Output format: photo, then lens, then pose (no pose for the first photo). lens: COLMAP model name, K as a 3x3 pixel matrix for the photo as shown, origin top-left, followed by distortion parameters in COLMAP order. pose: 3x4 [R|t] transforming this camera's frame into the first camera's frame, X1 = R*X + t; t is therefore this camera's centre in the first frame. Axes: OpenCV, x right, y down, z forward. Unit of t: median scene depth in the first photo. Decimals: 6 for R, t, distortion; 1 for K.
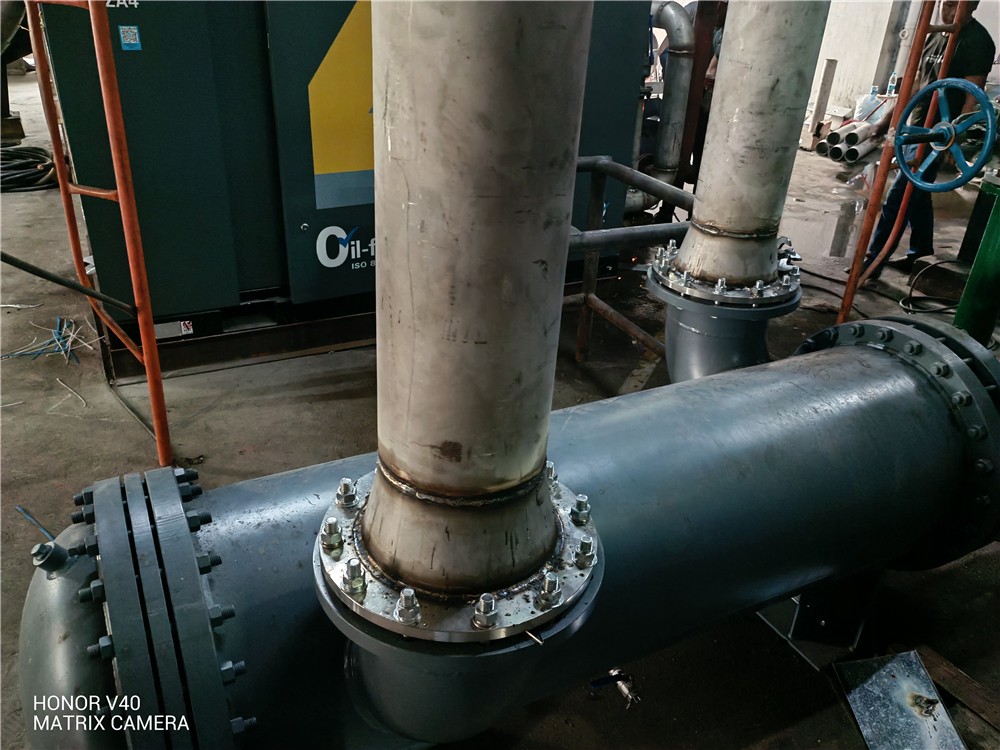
lens RADIAL K [[779.1, 0, 498.8], [0, 779.1, 376.7], [0, 0, 1]] dist [0.027120, -0.021278]
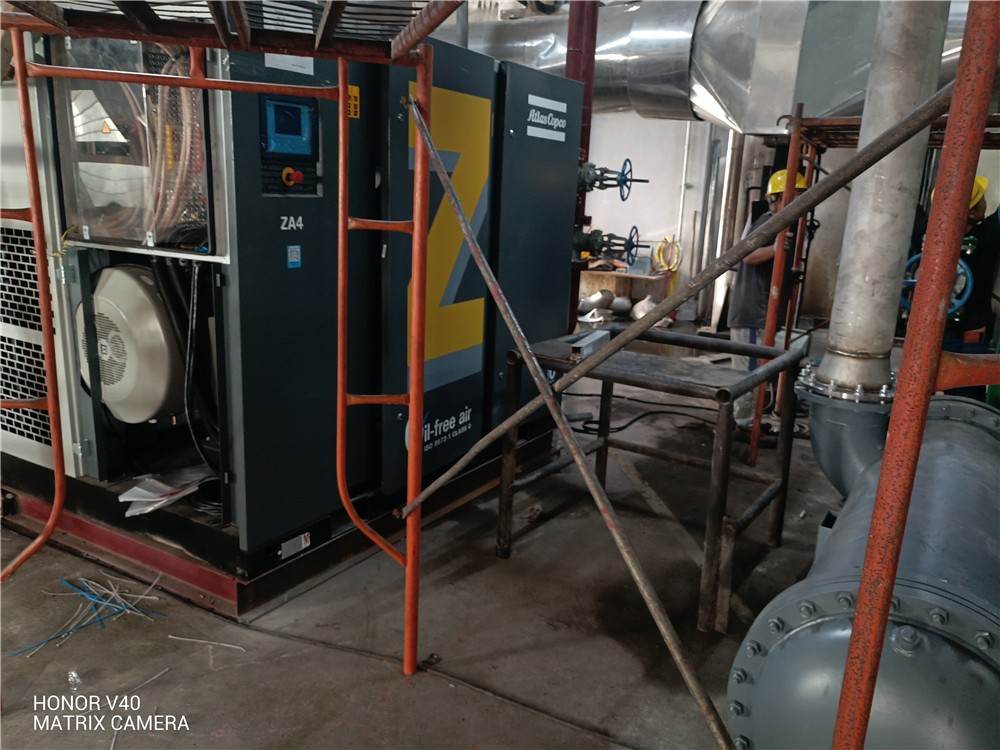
lens RADIAL K [[779.1, 0, 511.1], [0, 779.1, 366.5], [0, 0, 1]] dist [0.027120, -0.021278]
pose [[0.858486, -0.133564, 0.495139, -0.595975], [0.235800, 0.960183, -0.149827, -0.060959], [-0.455412, 0.245377, 0.855798, 0.032213]]
